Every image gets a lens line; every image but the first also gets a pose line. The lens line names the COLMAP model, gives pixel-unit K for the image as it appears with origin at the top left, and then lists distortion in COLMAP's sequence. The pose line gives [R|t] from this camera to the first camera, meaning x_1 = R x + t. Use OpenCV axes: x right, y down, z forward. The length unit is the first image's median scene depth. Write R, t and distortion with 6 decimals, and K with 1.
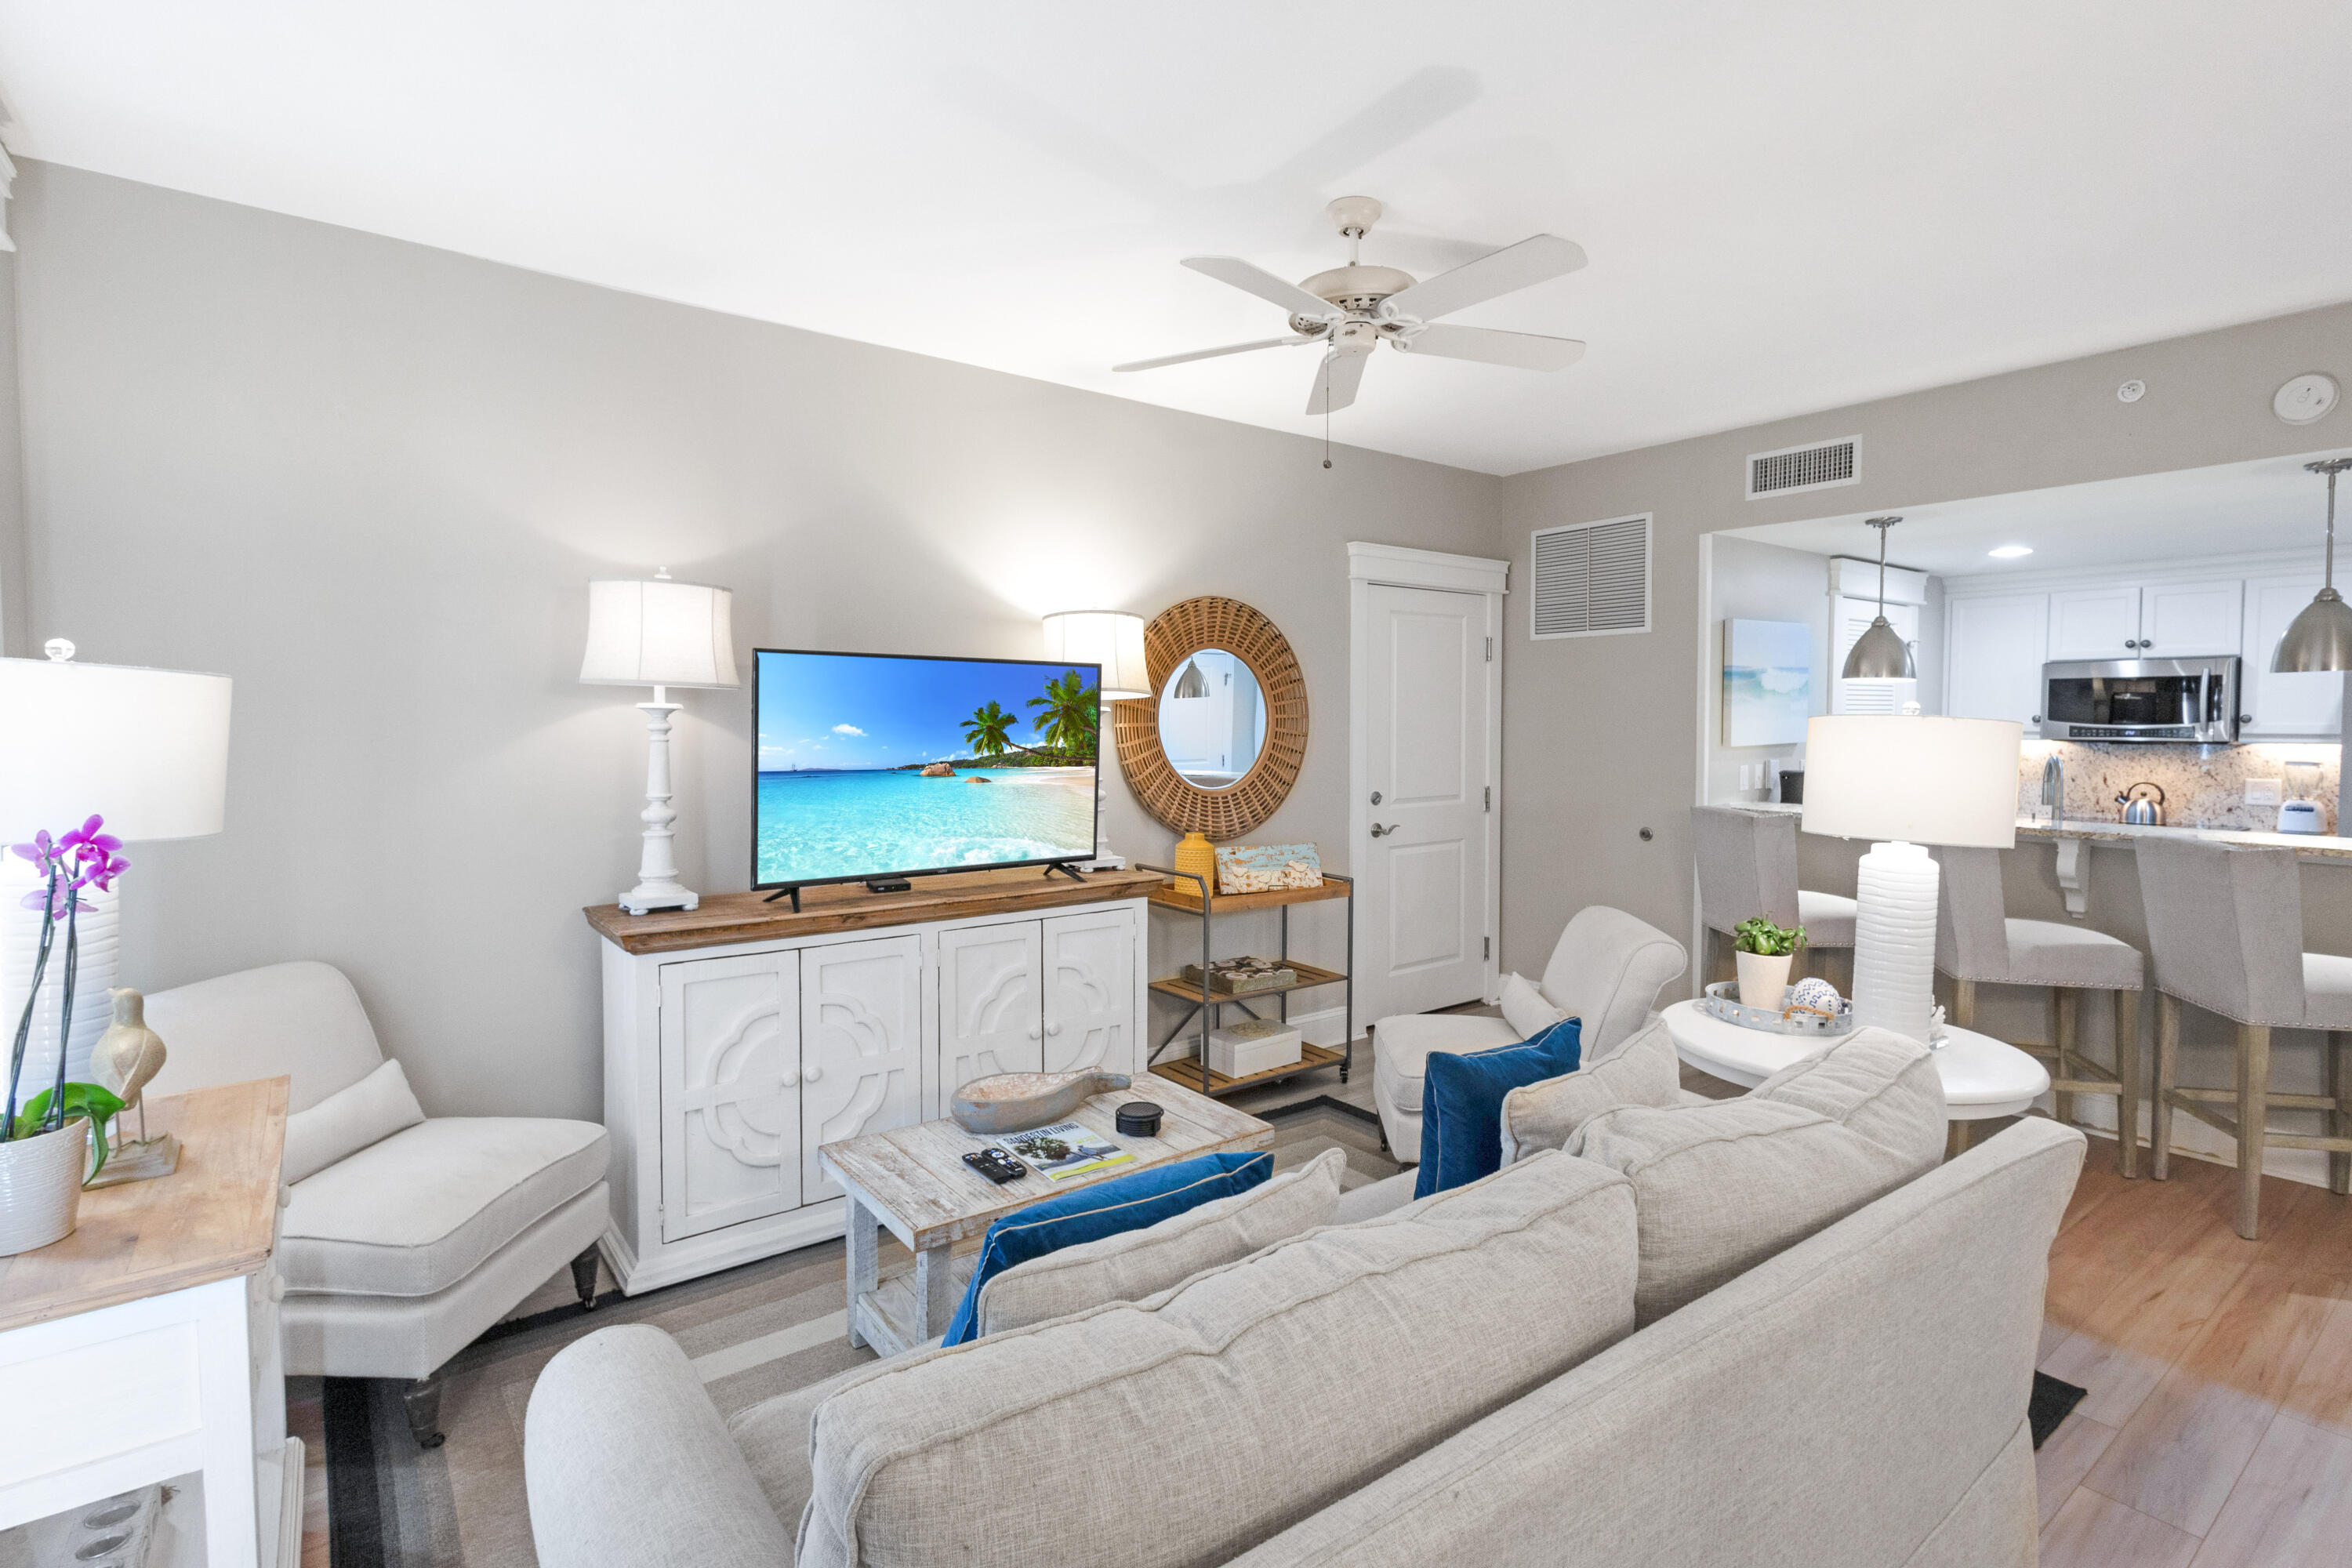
lens RADIAL K [[1138.3, 0, 1177.0], [0, 1138.3, 772.5], [0, 0, 1]] dist [0.006019, 0.001491]
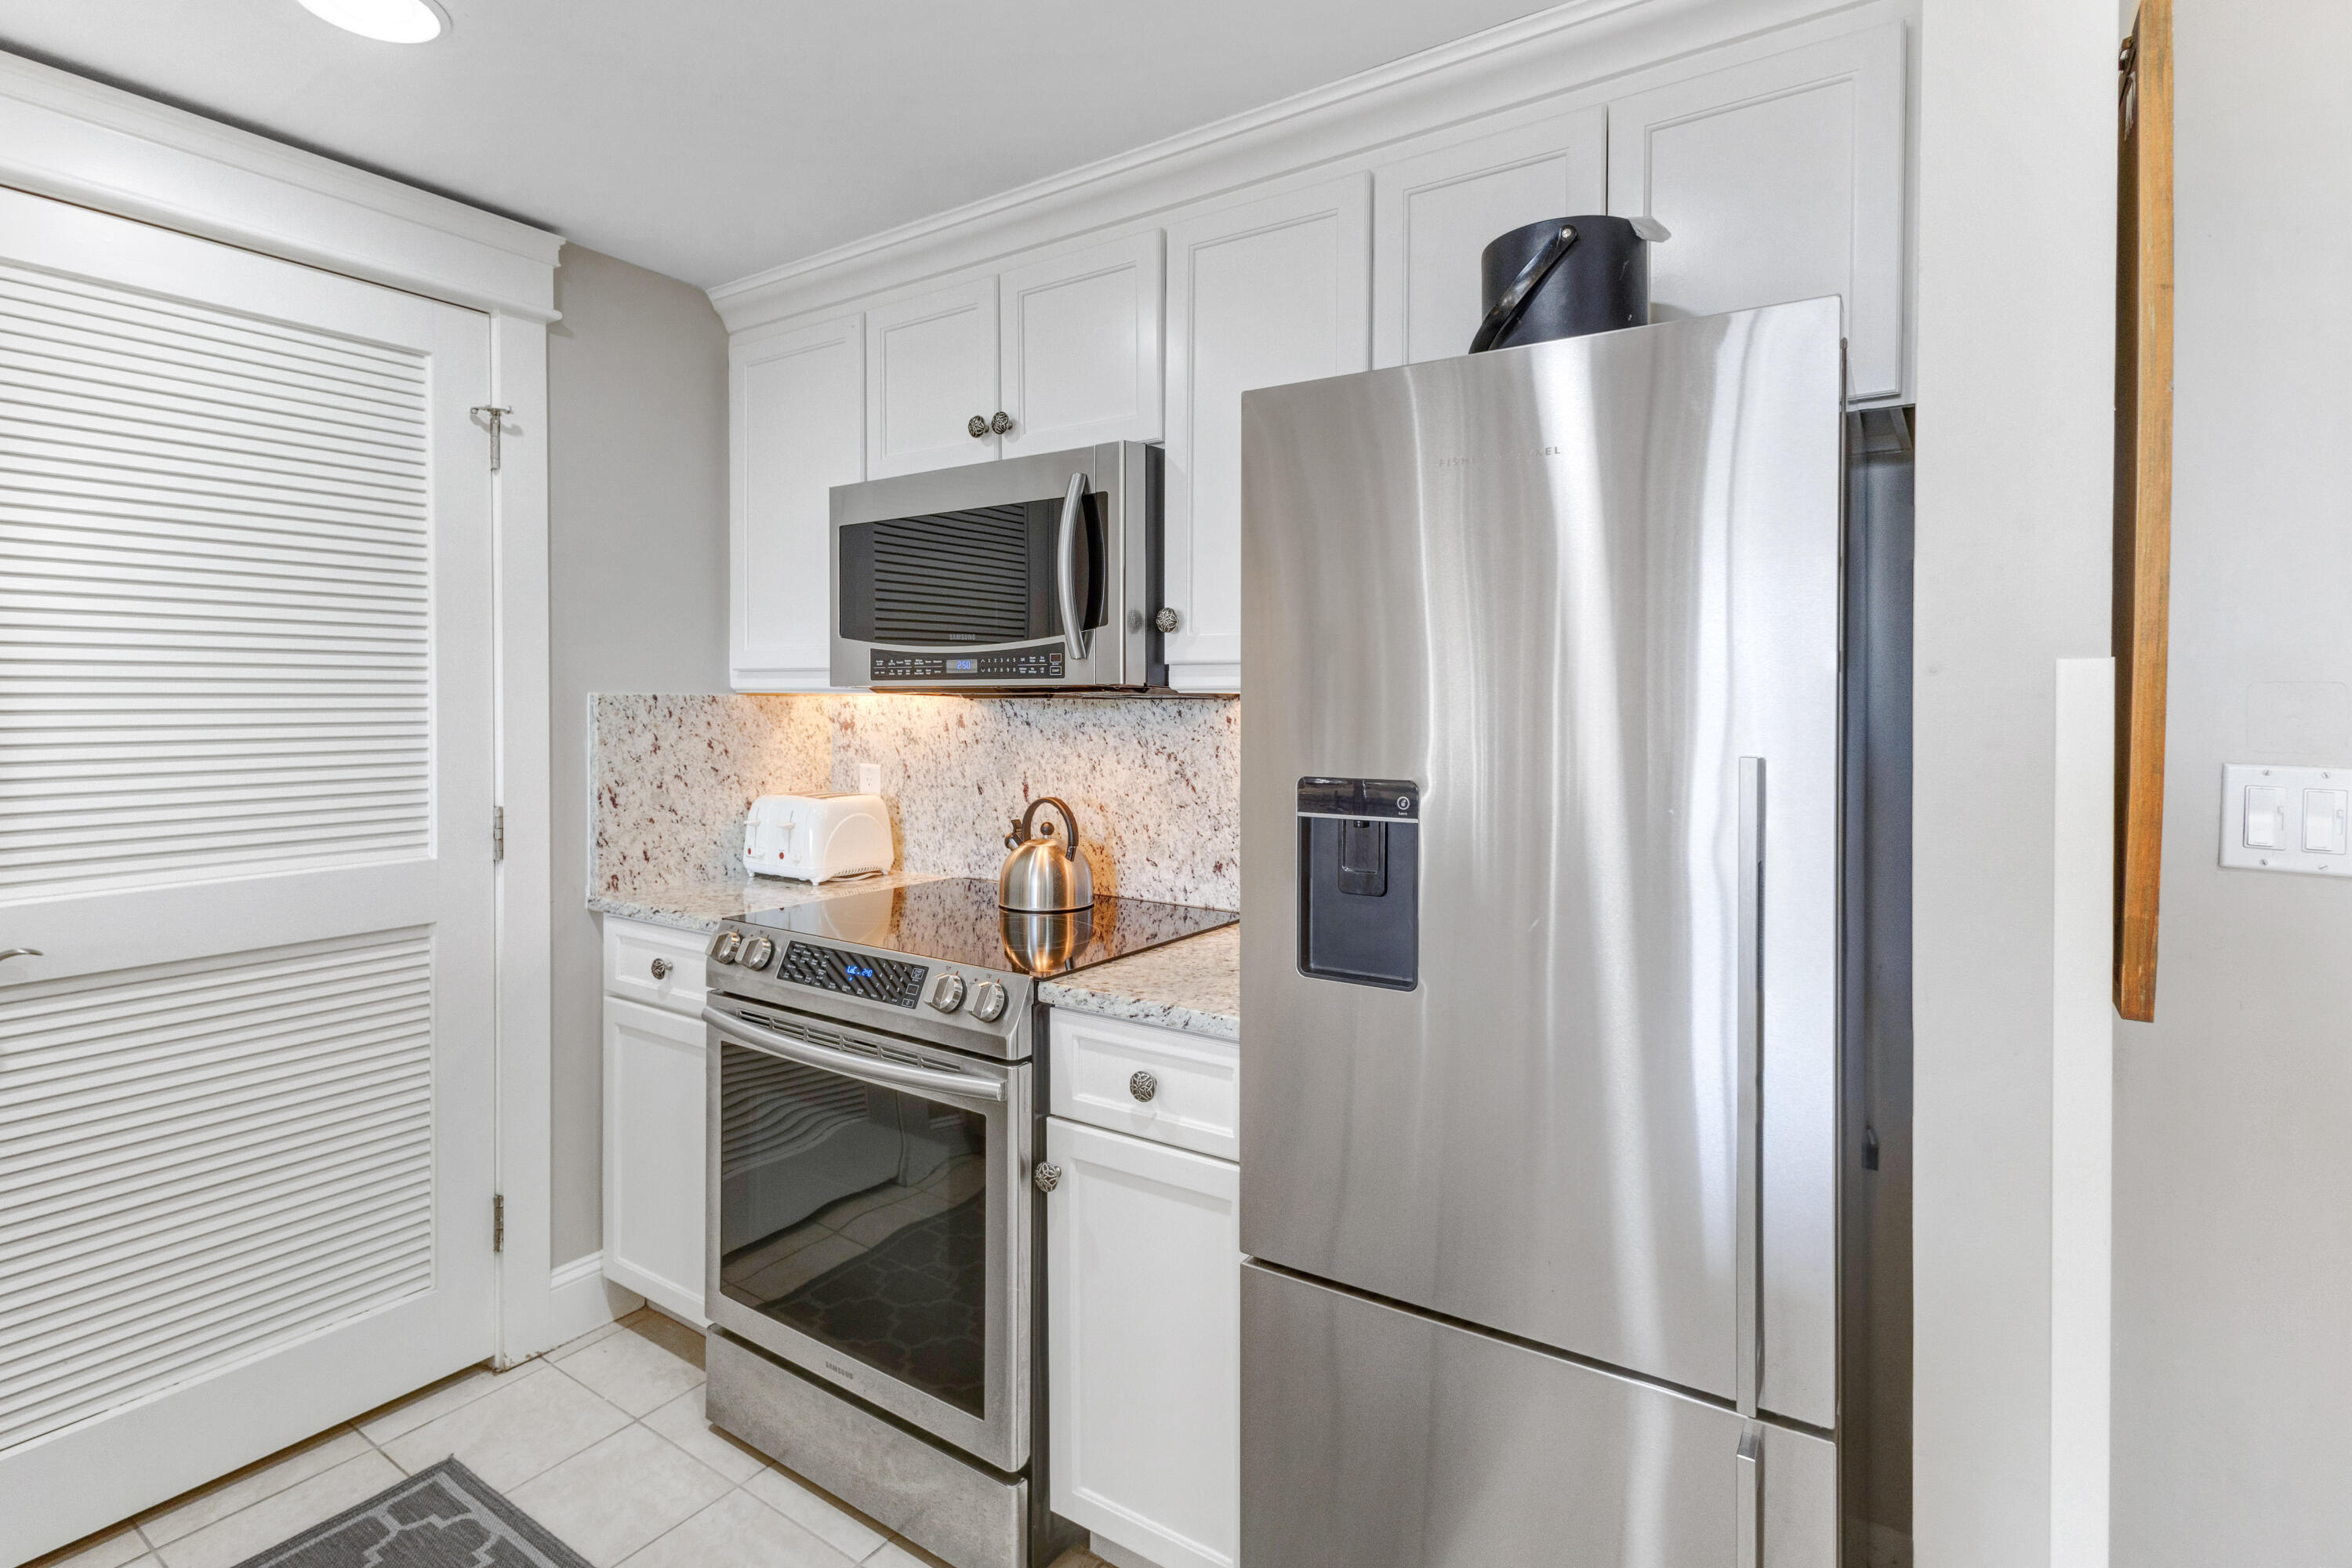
lens RADIAL K [[1138.3, 0, 1272.2], [0, 1138.3, 704.7], [0, 0, 1]] dist [0.006019, 0.001491]
pose [[0.932486, 0.000400, 0.361207, 0.831976], [0.015452, 0.999040, -0.040996, -0.006318], [-0.360877, 0.043810, 0.931584, 0.660913]]
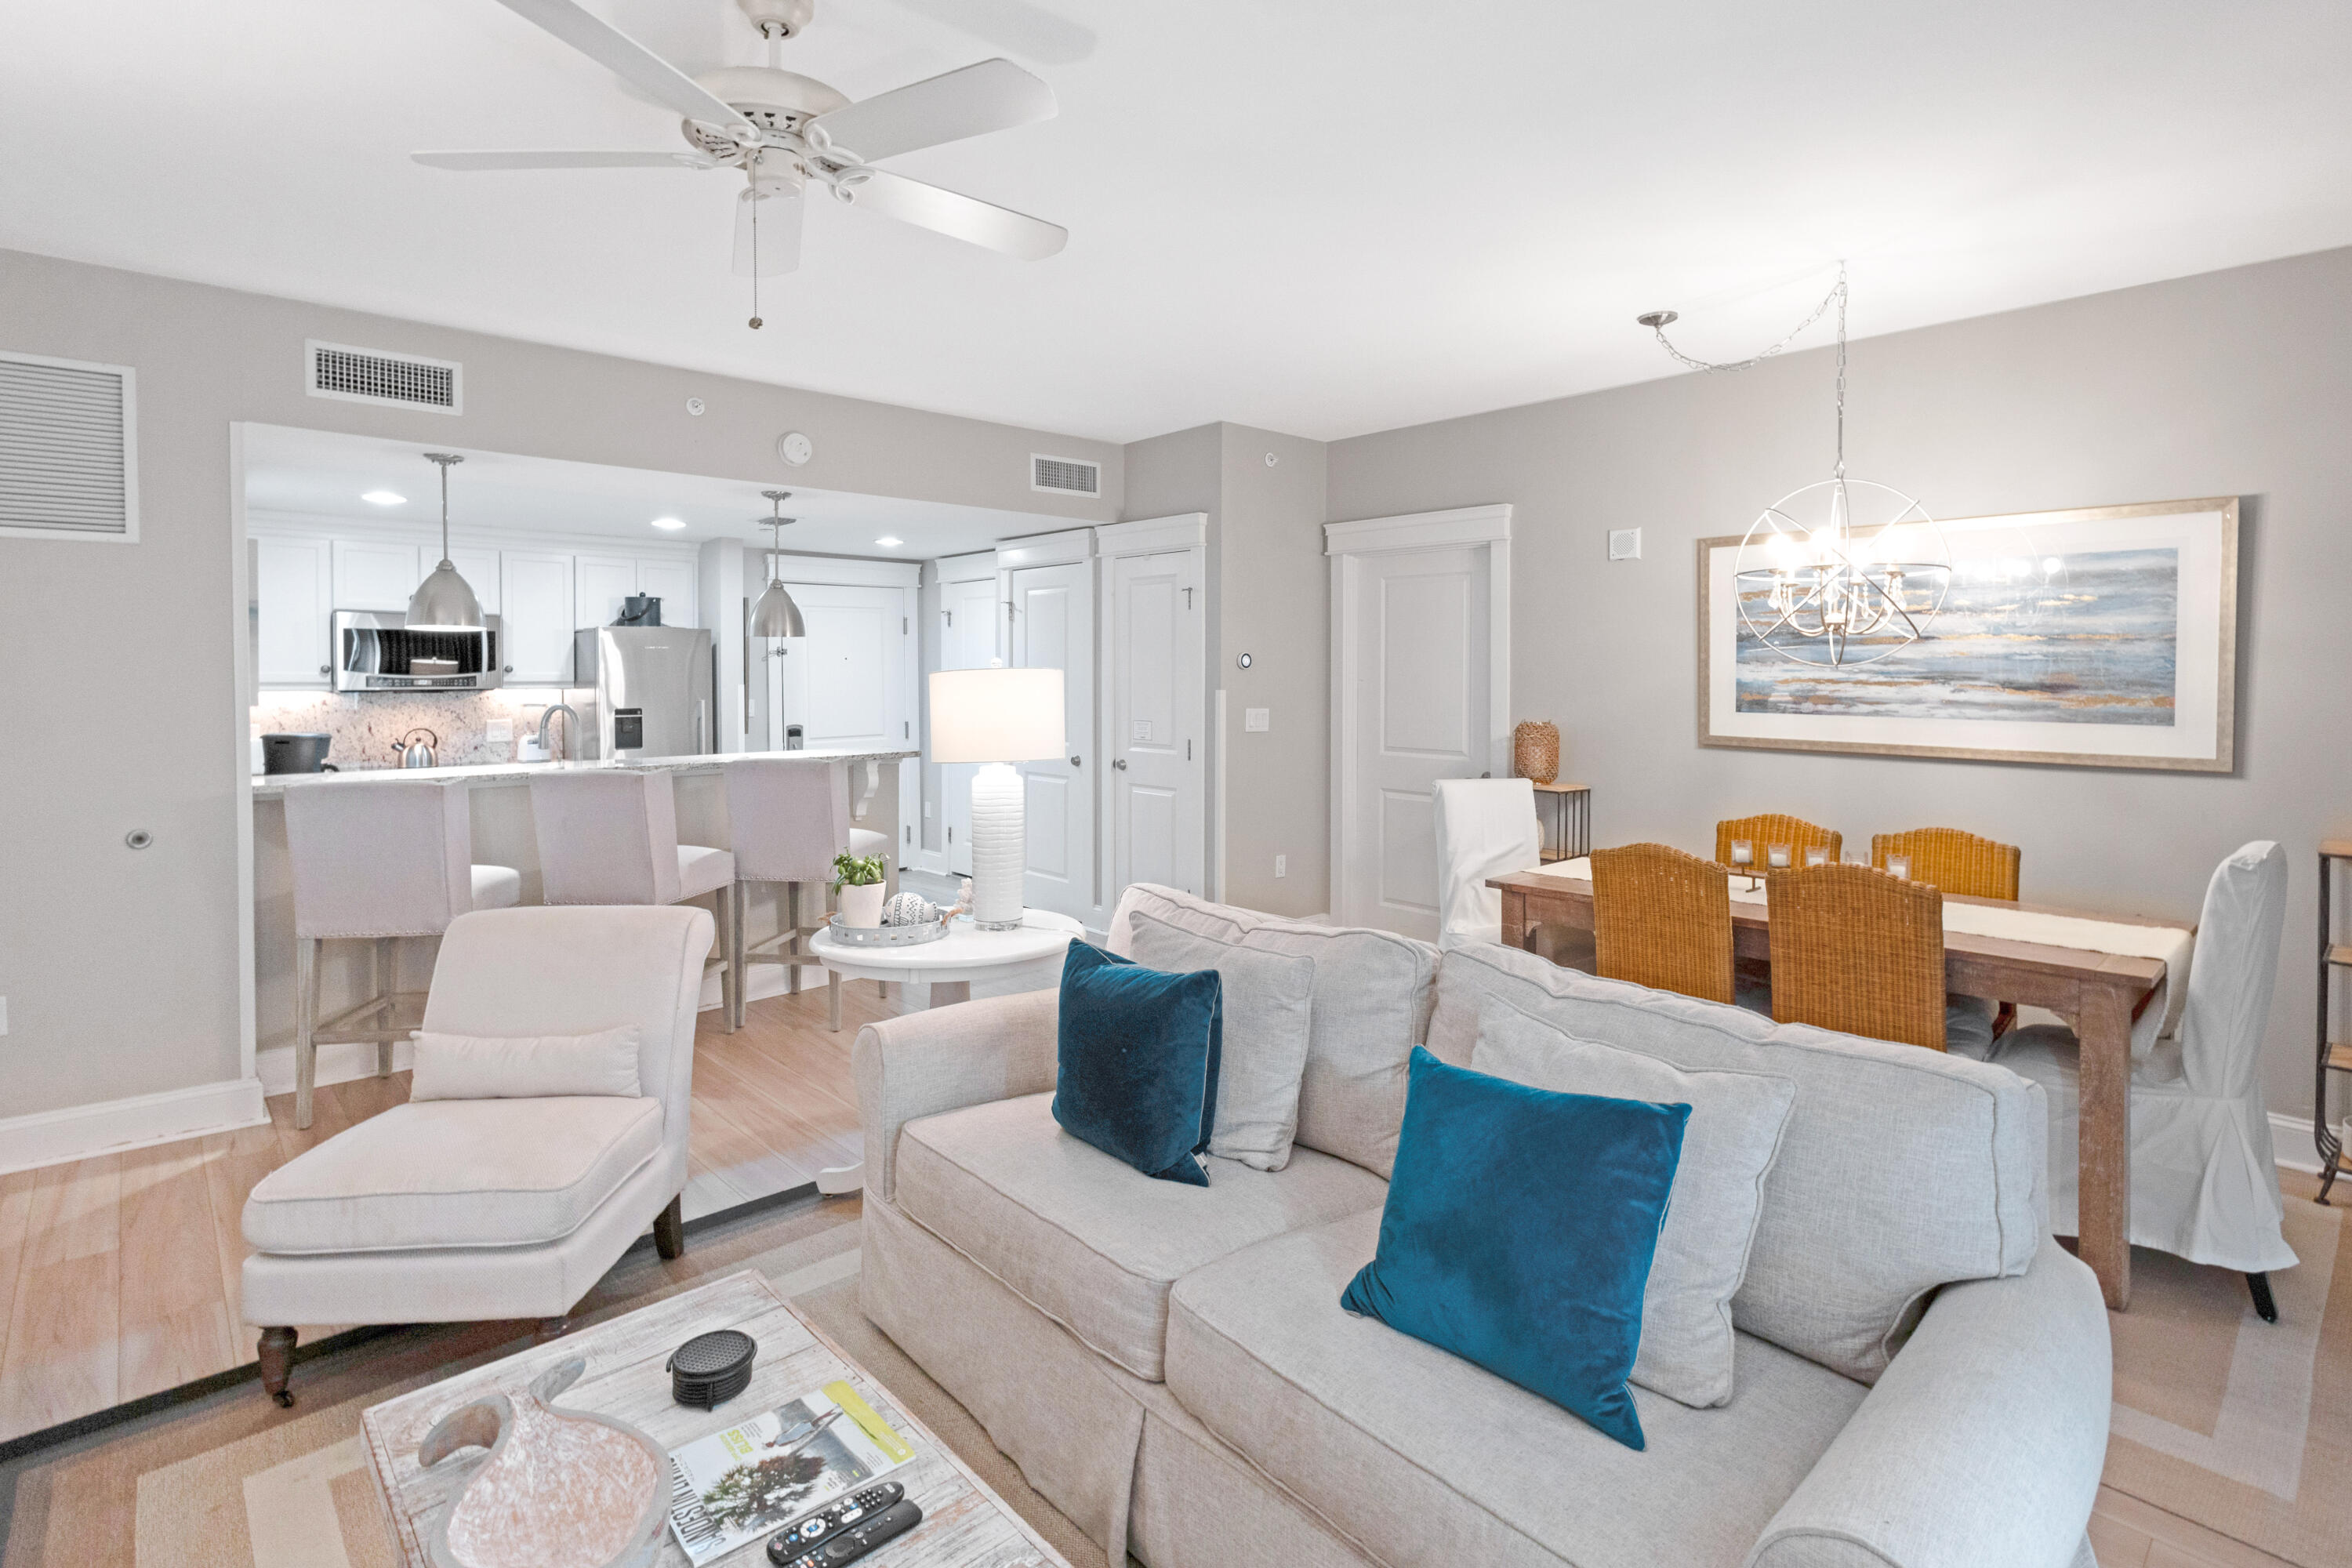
lens RADIAL K [[1138.3, 0, 1208.3], [0, 1138.3, 687.8], [0, 0, 1]] dist [0.006019, 0.001491]
pose [[-0.111274, -0.016804, 0.993648, -0.318564], [0.048344, 0.998582, 0.022301, -0.018740], [-0.992613, 0.050518, -0.110304, 0.407958]]
